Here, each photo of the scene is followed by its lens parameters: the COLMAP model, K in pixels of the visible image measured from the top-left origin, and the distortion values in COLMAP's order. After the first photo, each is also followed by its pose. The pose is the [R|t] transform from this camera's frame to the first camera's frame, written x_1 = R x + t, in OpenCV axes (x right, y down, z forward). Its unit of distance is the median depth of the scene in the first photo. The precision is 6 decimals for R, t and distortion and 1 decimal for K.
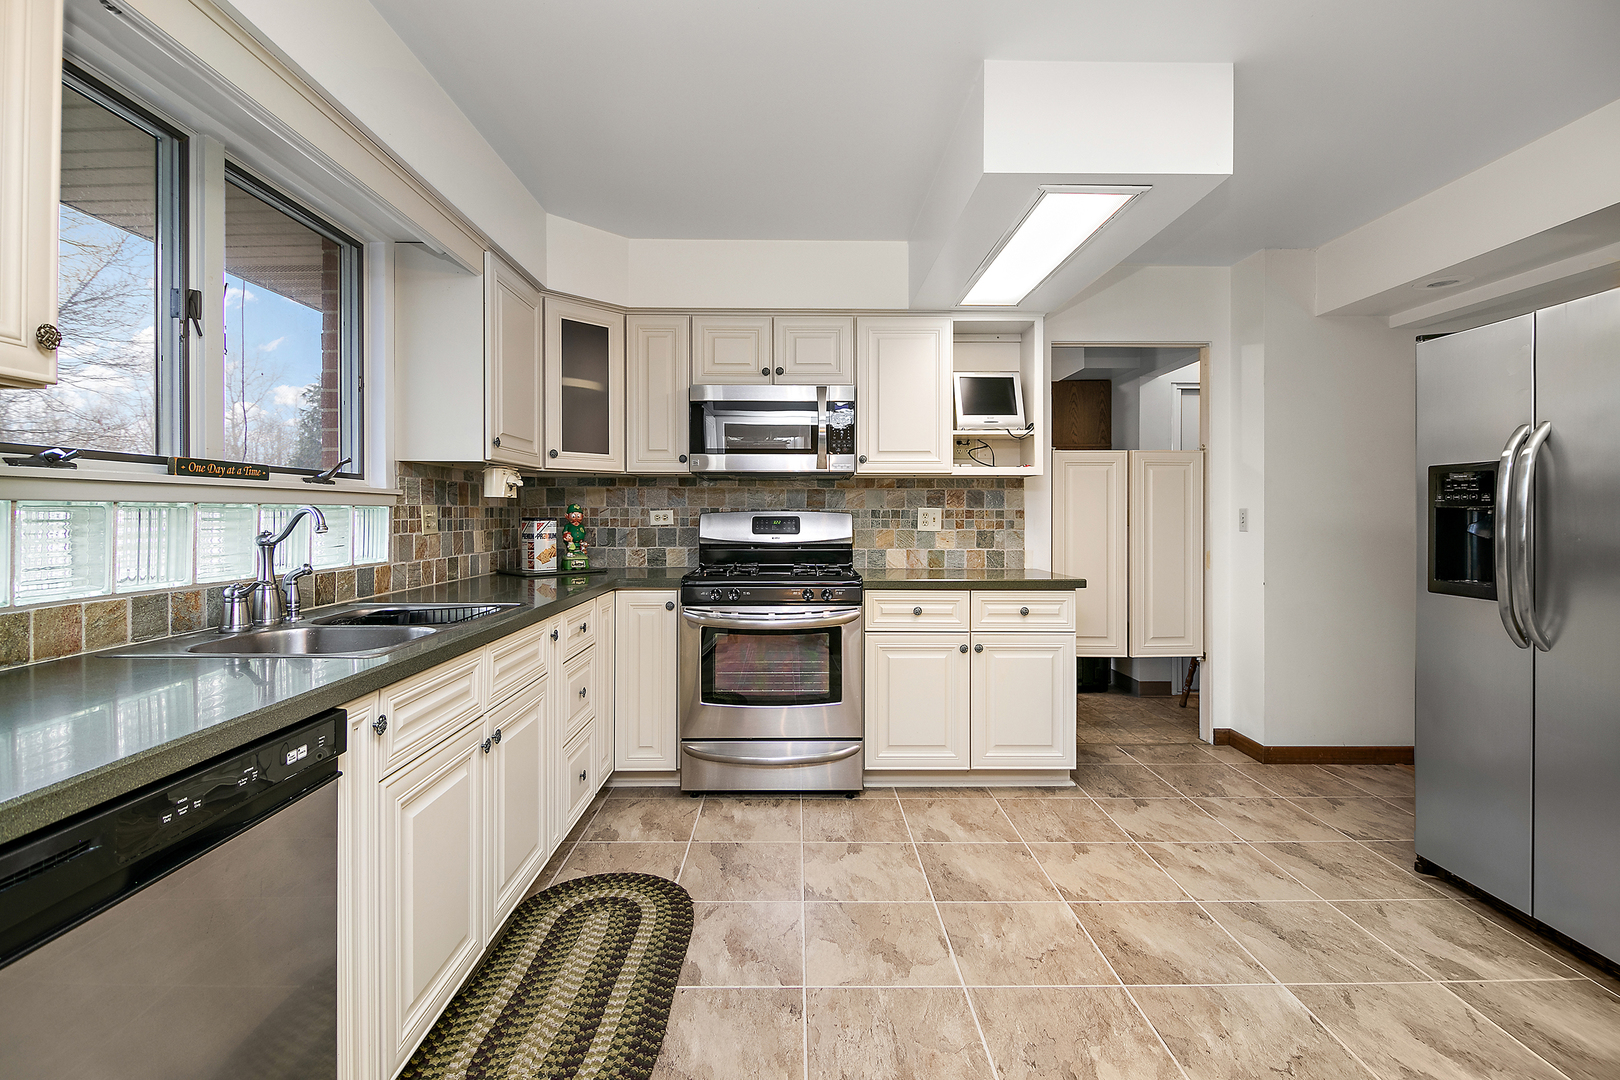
lens RADIAL K [[721.5, 0, 790.5], [0, 721.5, 508.6], [0, 0, 1]] dist [-0.000446, -0.001196]
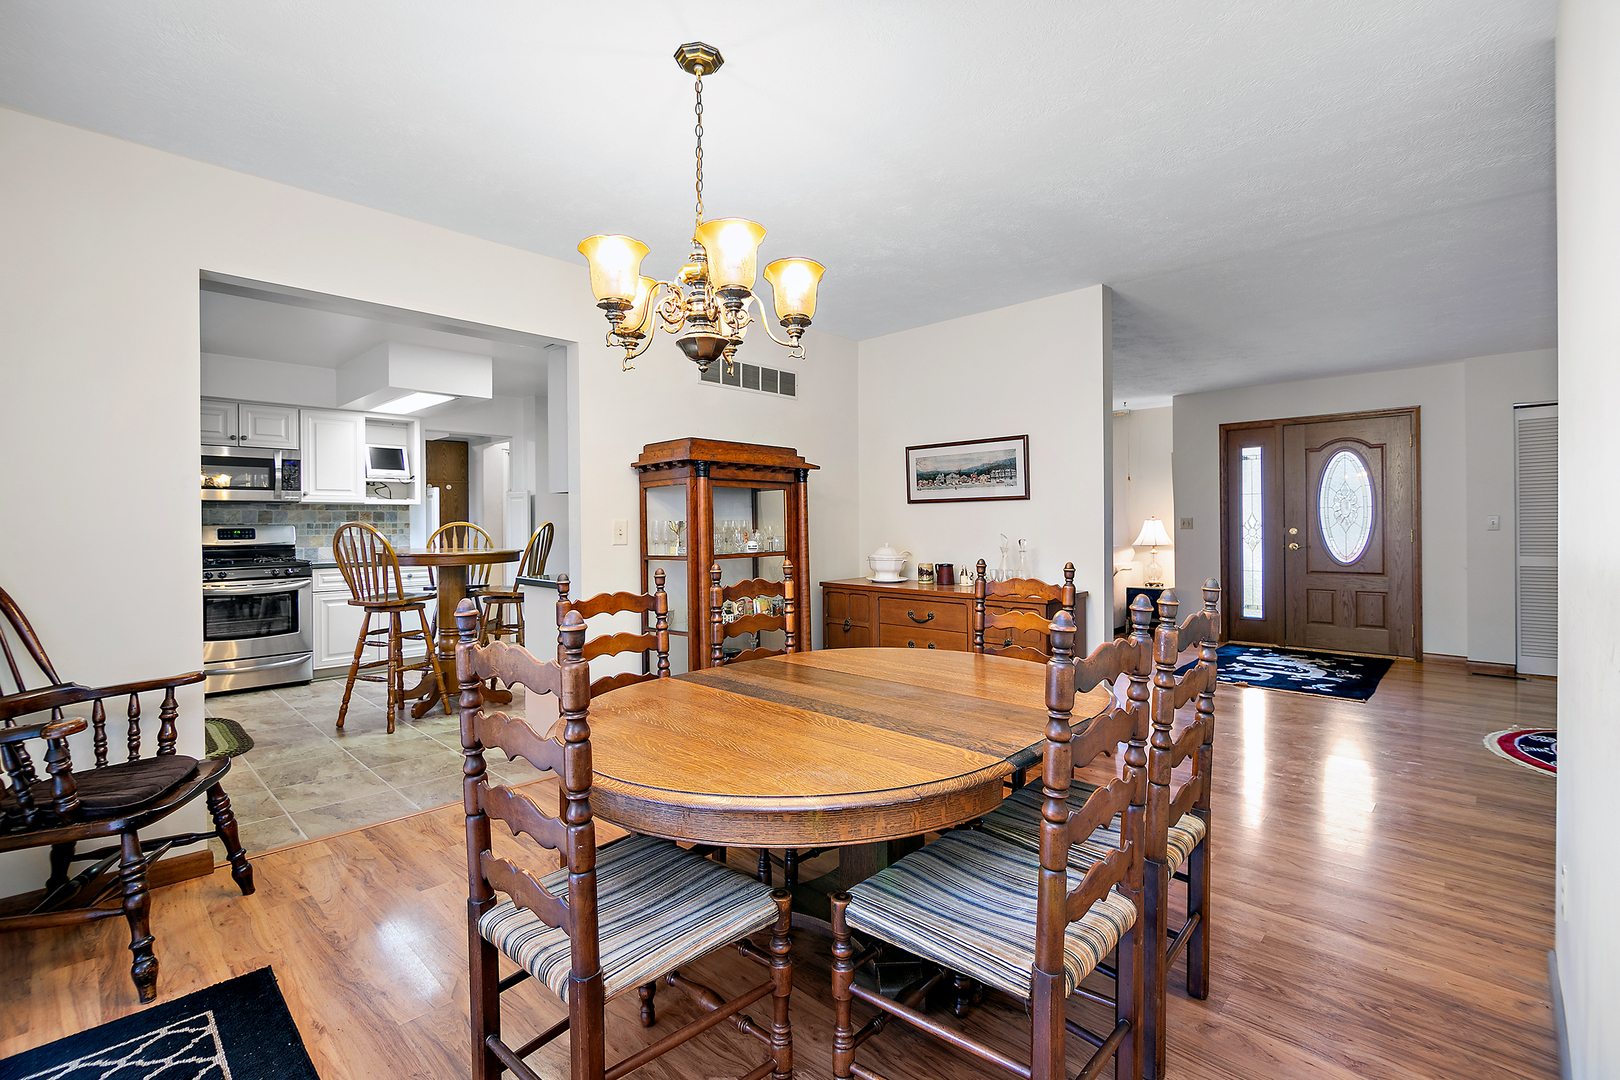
lens RADIAL K [[721.5, 0, 801.0], [0, 721.5, 529.1], [0, 0, 1]] dist [-0.000446, -0.001196]
pose [[0.690997, -0.015620, 0.722689, -0.309980], [0.010136, 0.999878, 0.011920, 0.006126], [-0.722787, -0.000912, 0.691070, -0.975540]]
